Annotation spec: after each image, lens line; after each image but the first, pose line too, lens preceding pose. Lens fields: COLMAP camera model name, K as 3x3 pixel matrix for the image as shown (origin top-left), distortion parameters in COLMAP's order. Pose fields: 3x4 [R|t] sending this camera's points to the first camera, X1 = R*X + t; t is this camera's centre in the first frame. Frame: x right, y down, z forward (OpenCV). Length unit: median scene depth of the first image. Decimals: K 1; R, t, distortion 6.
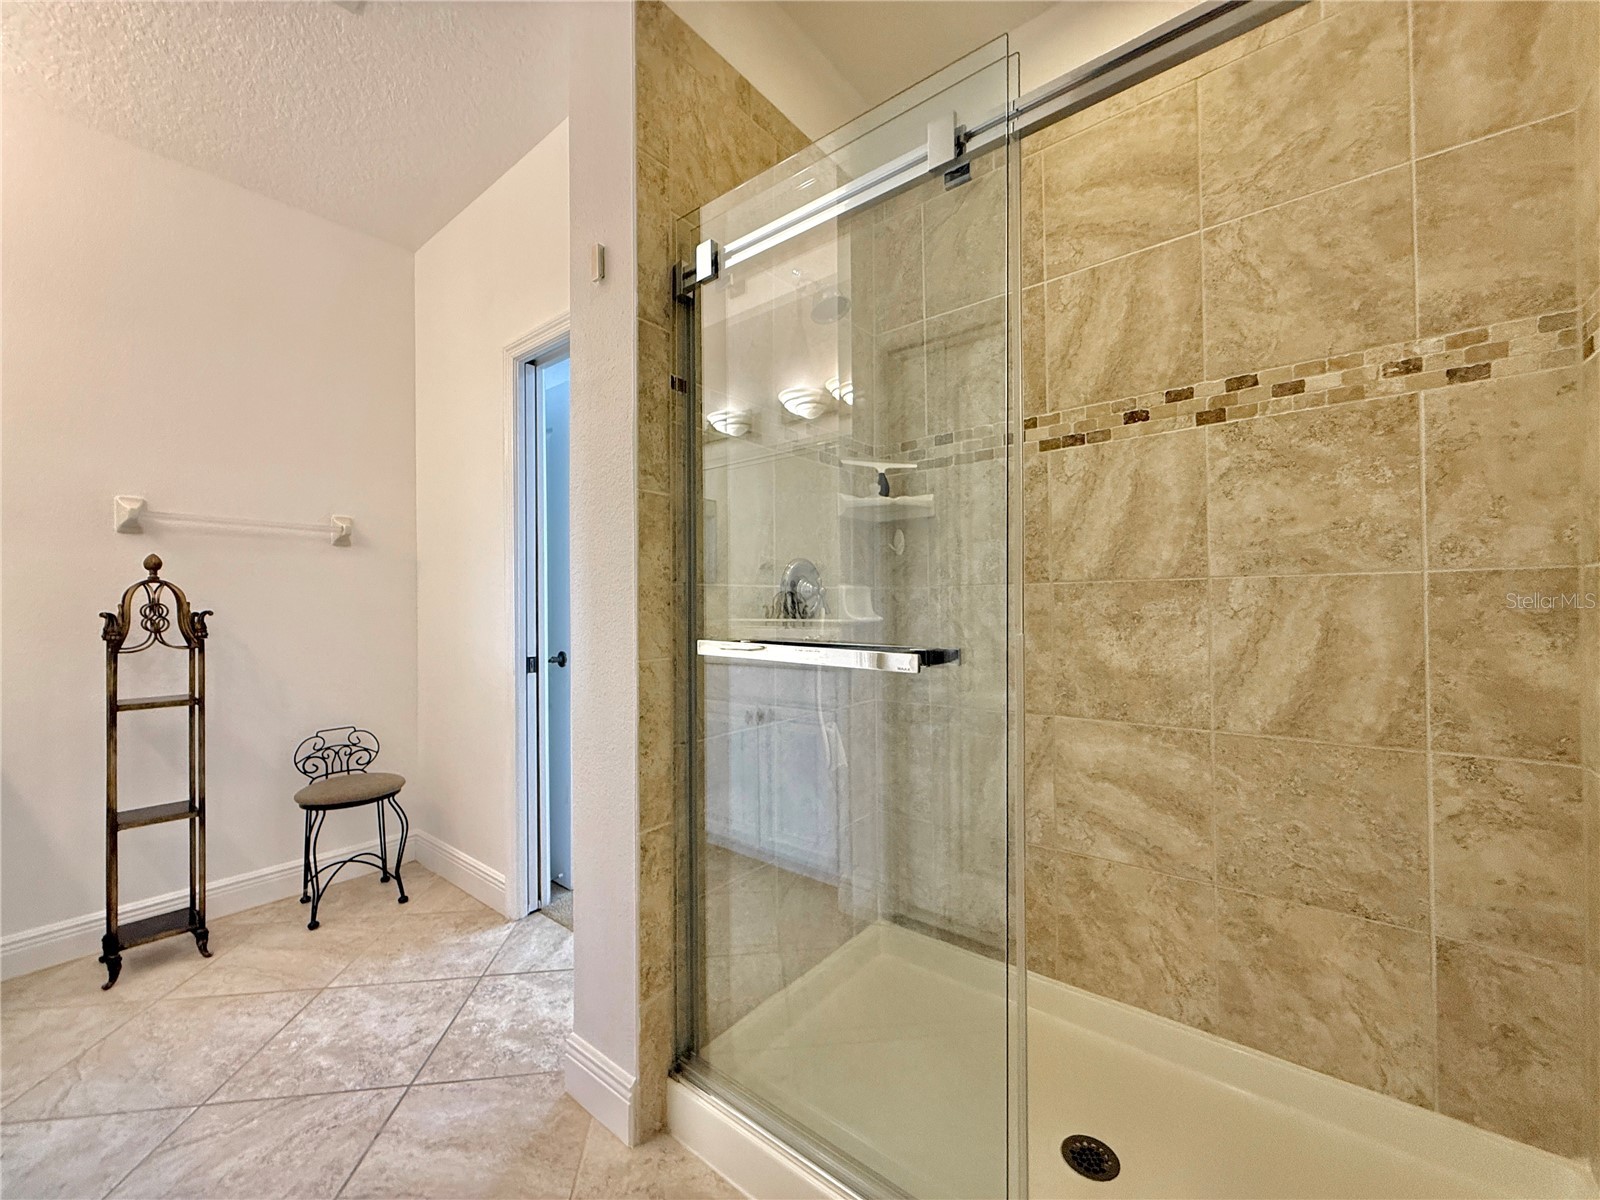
lens RADIAL K [[639.4, 0, 802.3], [0, 639.4, 598.8], [0, 0, 1]] dist [-0.002676, 0.001093]
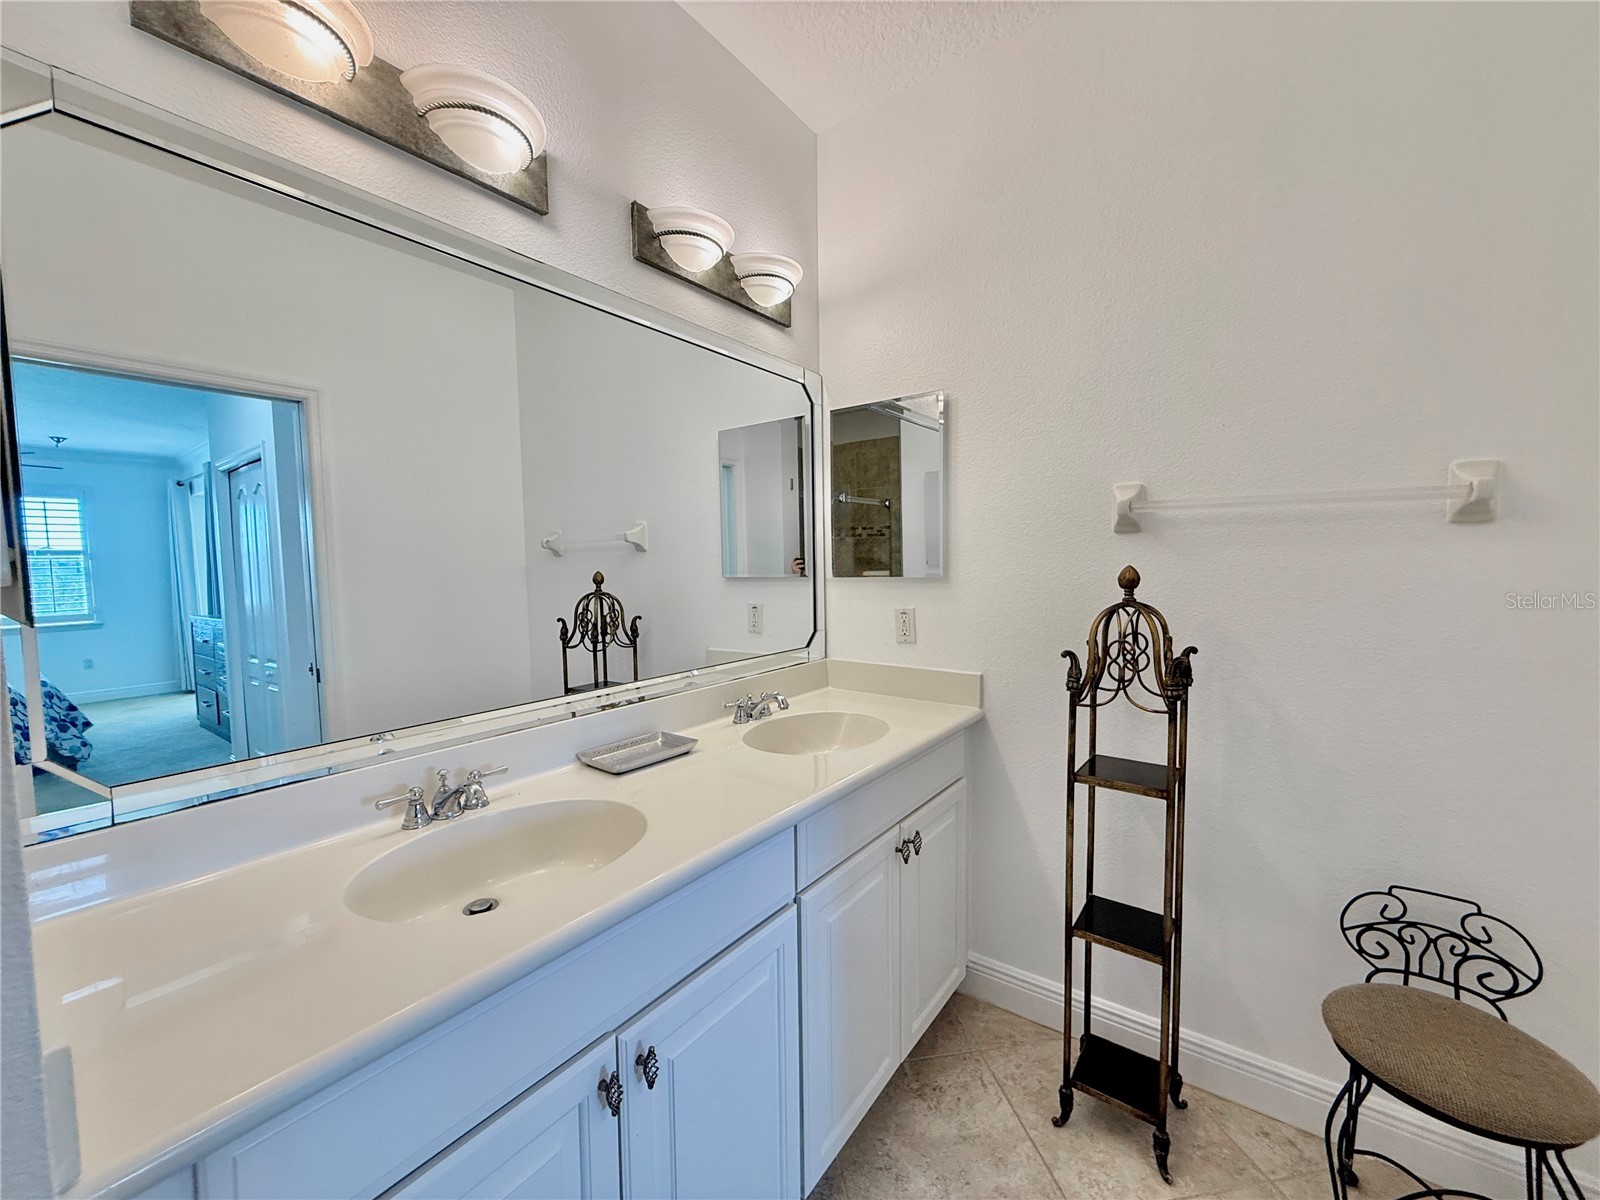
lens RADIAL K [[639.4, 0, 793.9], [0, 639.4, 600.8], [0, 0, 1]] dist [-0.002676, 0.001093]
pose [[0.034573, 0.070133, -0.996938, -0.275513], [0.020095, 0.997284, 0.070854, -0.073135], [0.999200, -0.022484, 0.033069, 0.507411]]
